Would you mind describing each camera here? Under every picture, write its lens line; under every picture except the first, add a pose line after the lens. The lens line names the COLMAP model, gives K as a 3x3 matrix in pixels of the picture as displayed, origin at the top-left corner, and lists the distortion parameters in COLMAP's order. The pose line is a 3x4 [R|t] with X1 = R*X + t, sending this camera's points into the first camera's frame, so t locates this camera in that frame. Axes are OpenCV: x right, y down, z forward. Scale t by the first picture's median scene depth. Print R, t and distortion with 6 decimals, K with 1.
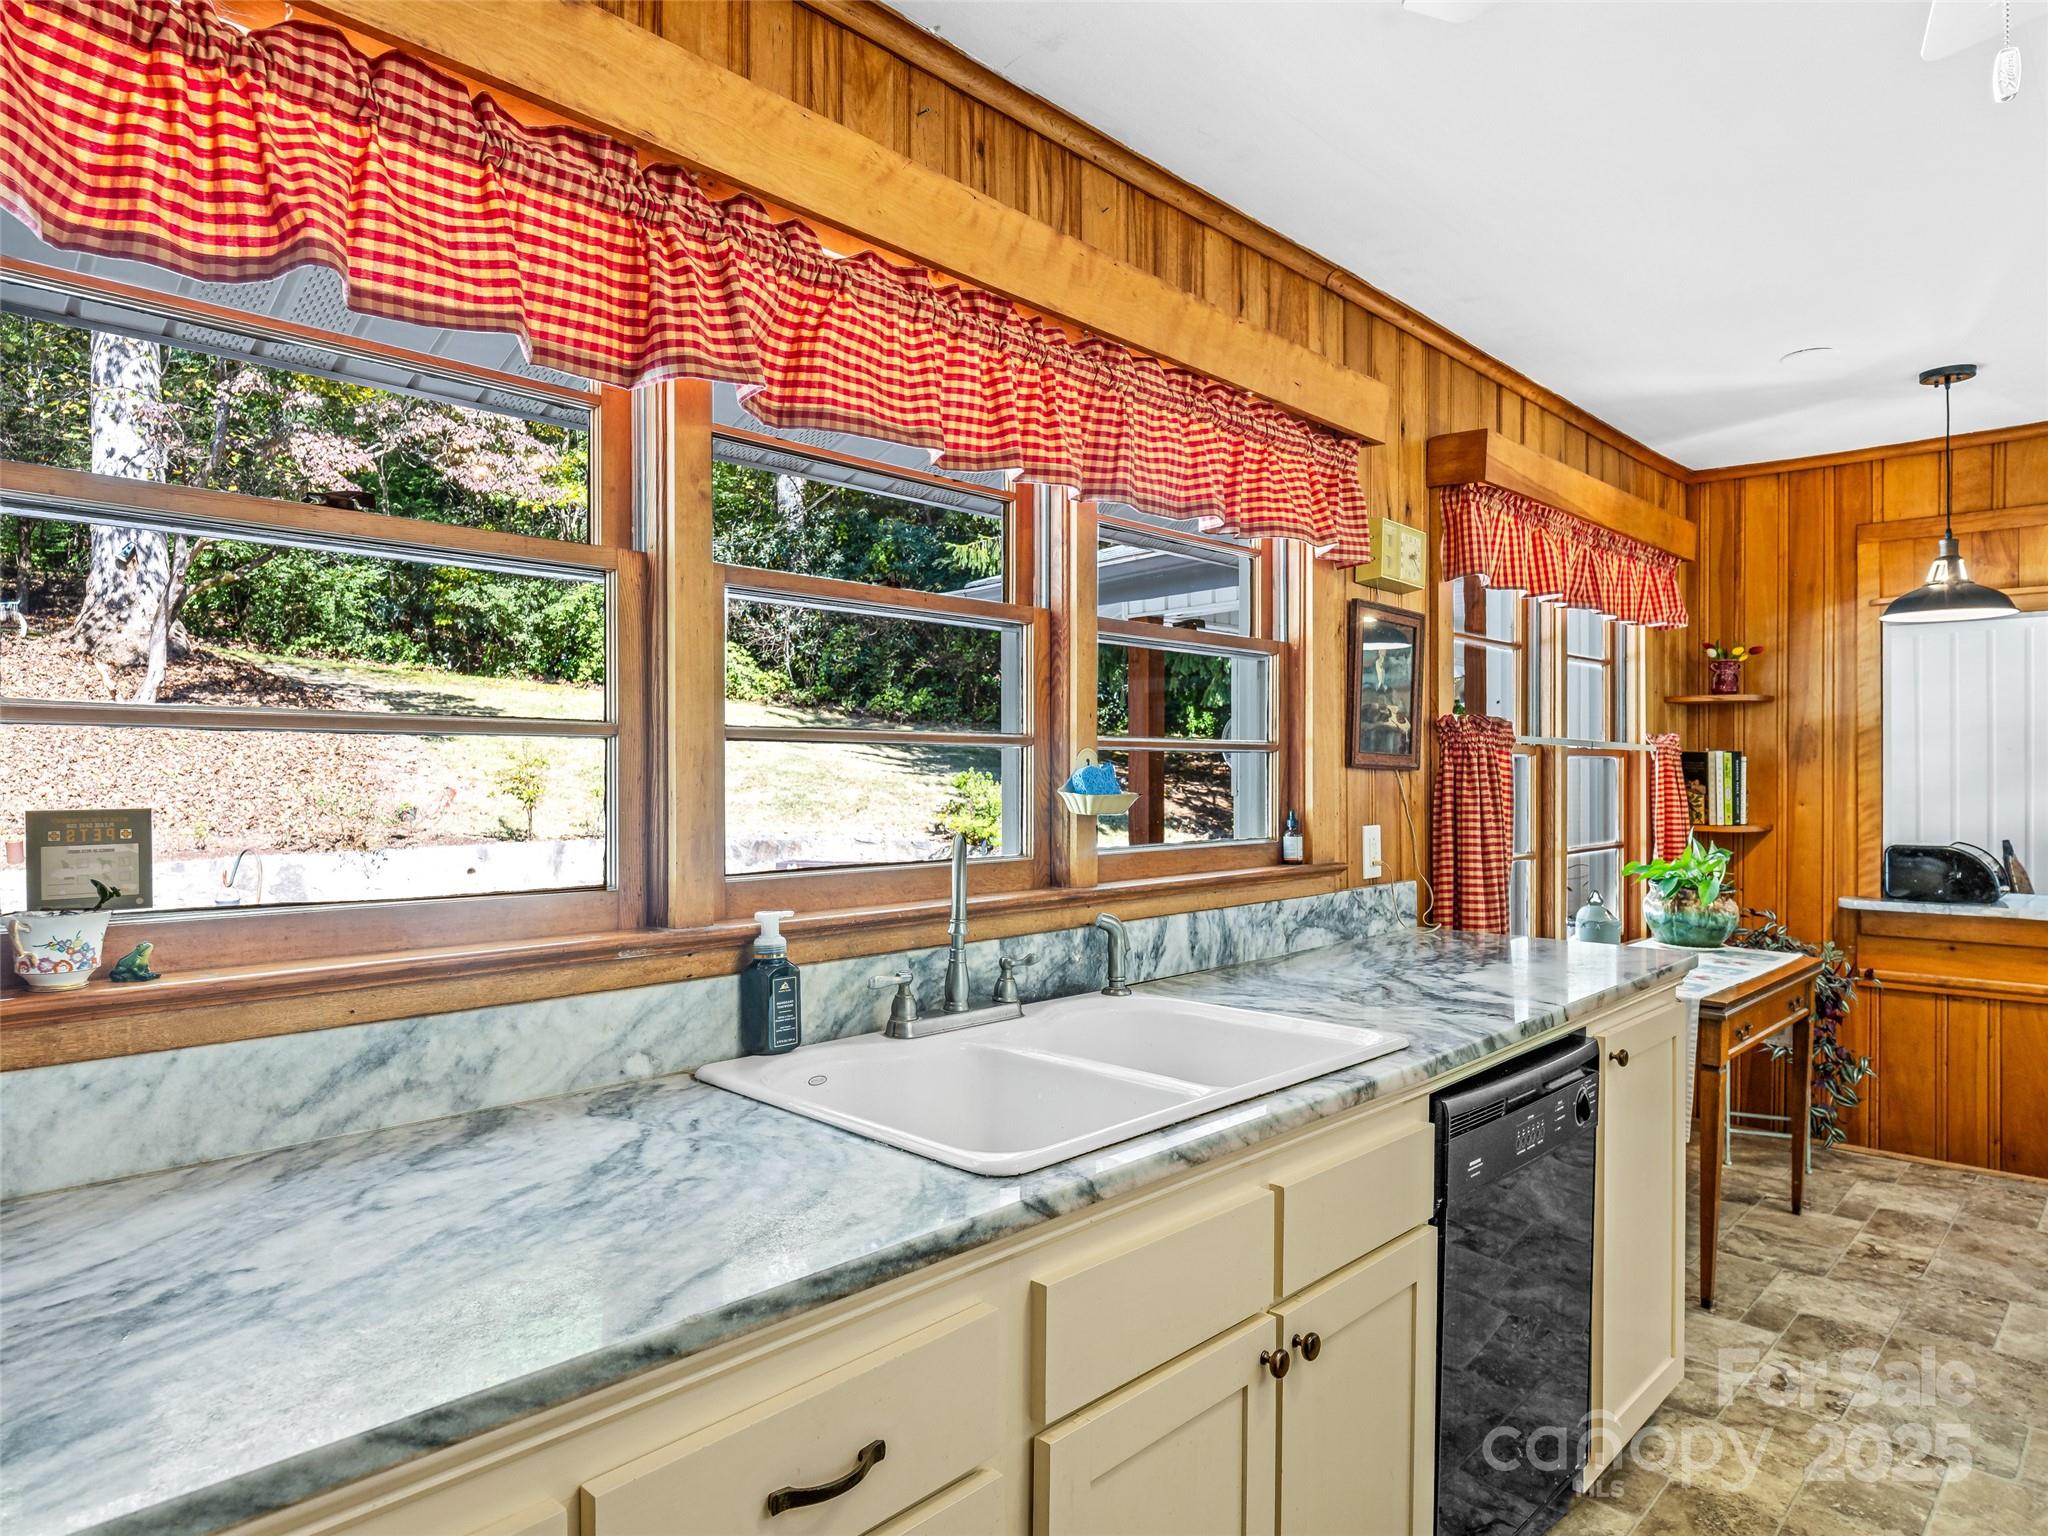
lens RADIAL K [[1204.2, 0, 1023.4], [0, 1204.2, 780.3], [0, 0, 1]] dist [0.003795, -0.002186]
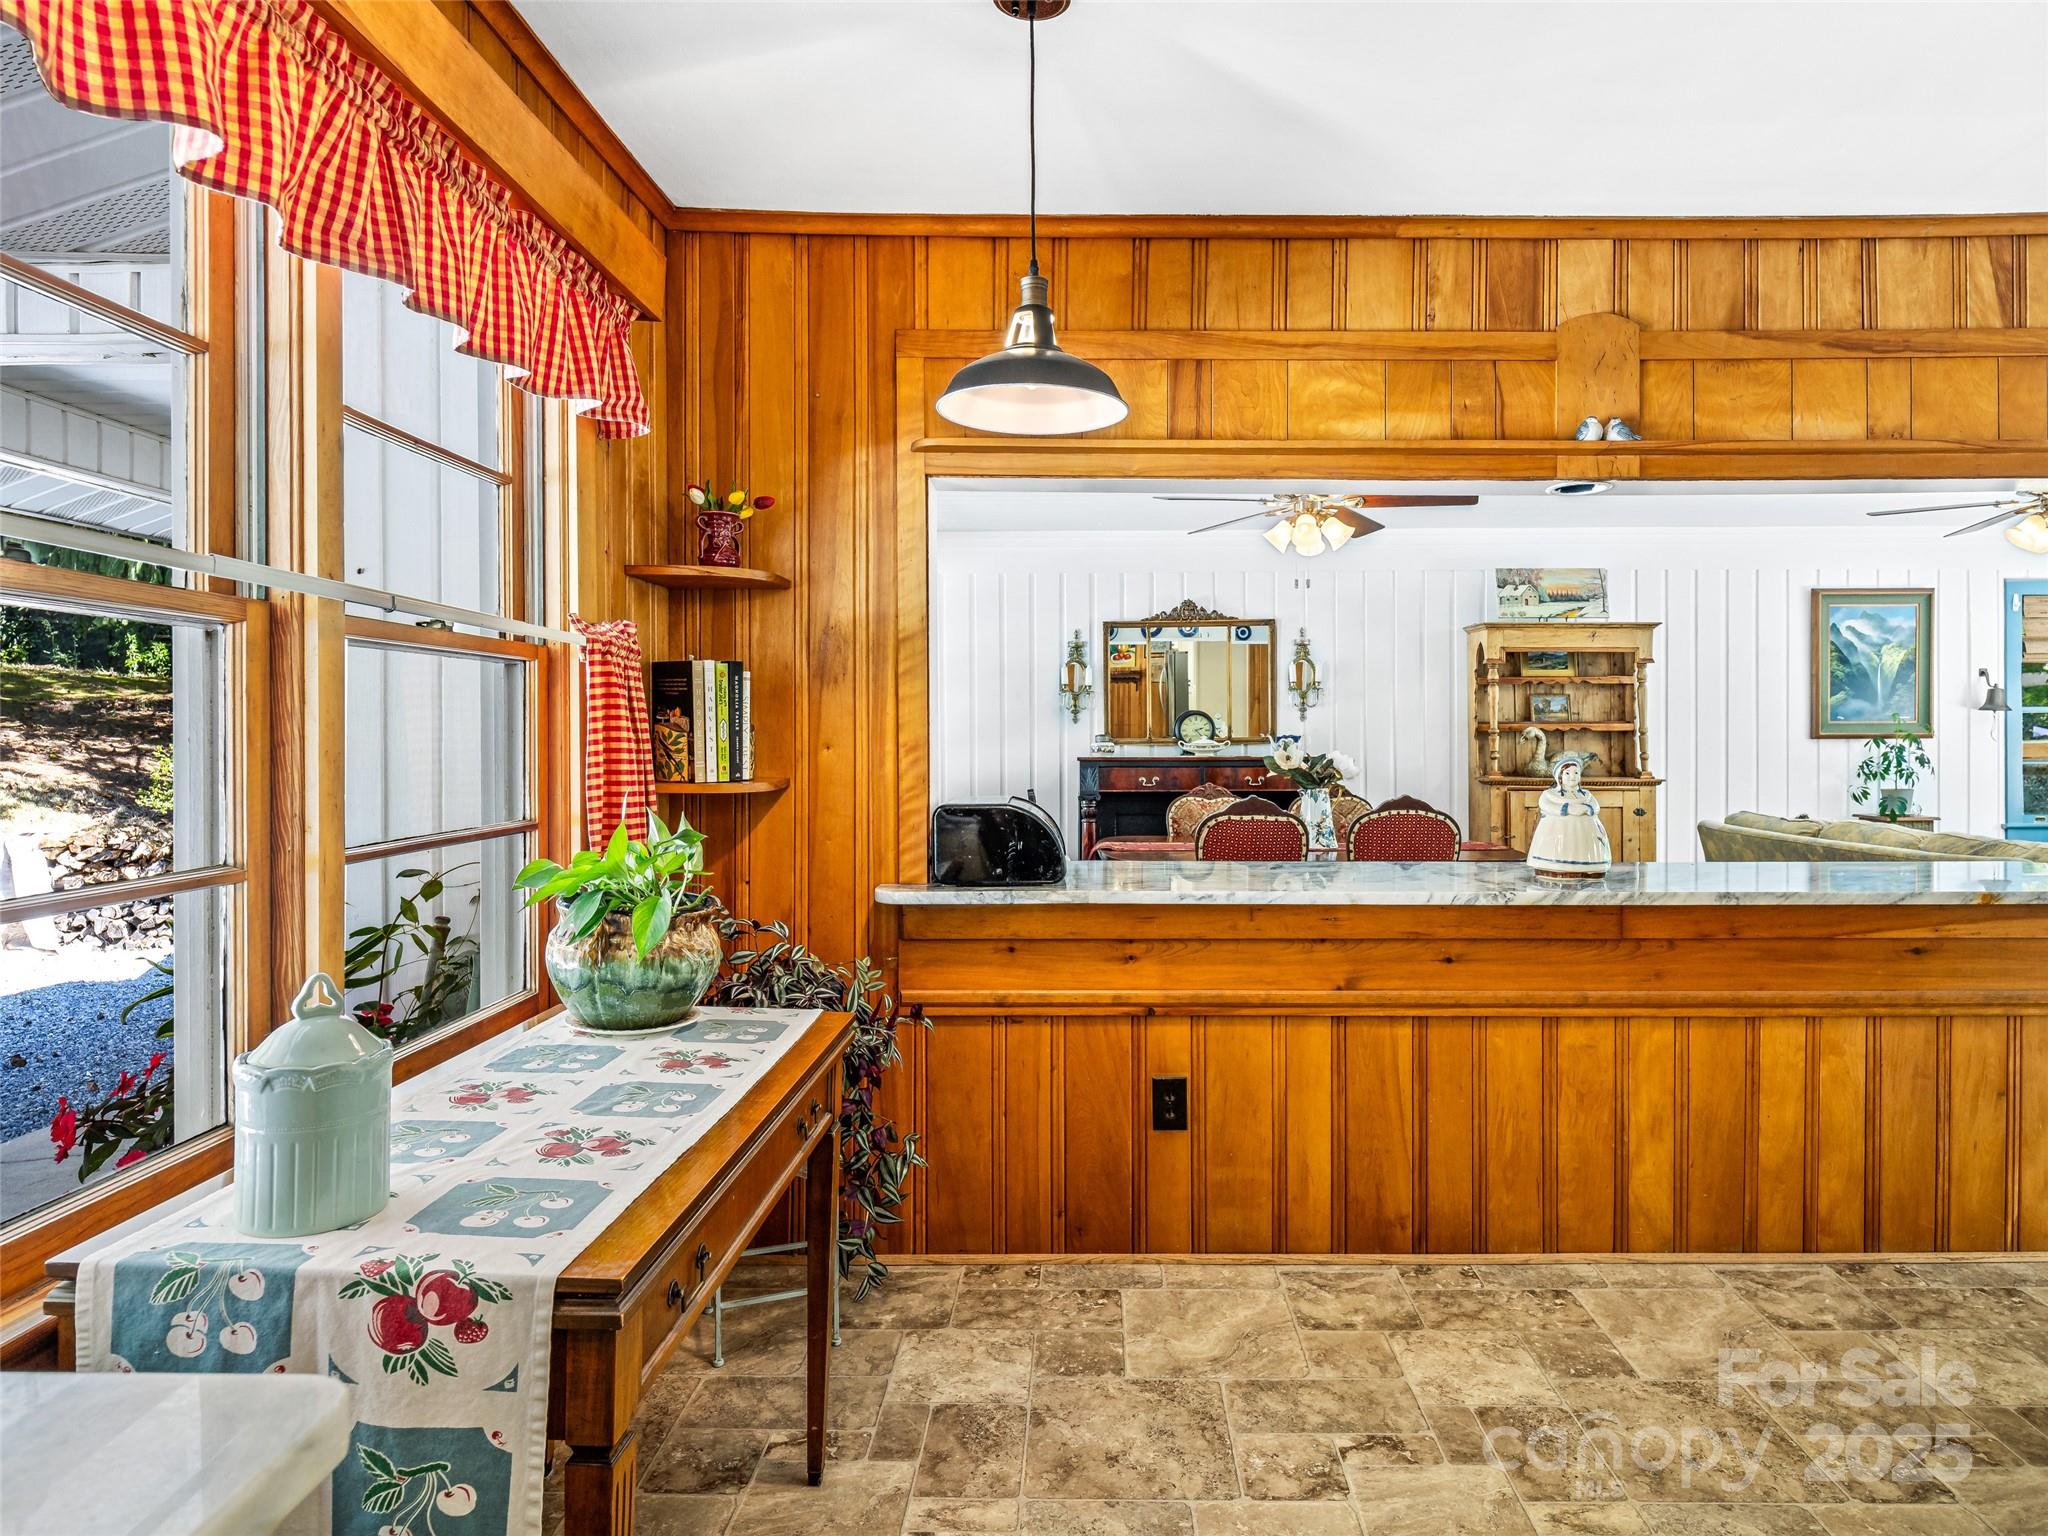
lens RADIAL K [[1044.1, 0, 1034.2], [0, 1044.1, 751.4], [0, 0, 1]] dist [-0.005590, -0.002182]
pose [[0.732294, -0.006636, 0.680956, 0.352441], [0.002573, 0.999972, 0.006978, 0.019106], [-0.680984, -0.003358, 0.732291, 0.524345]]
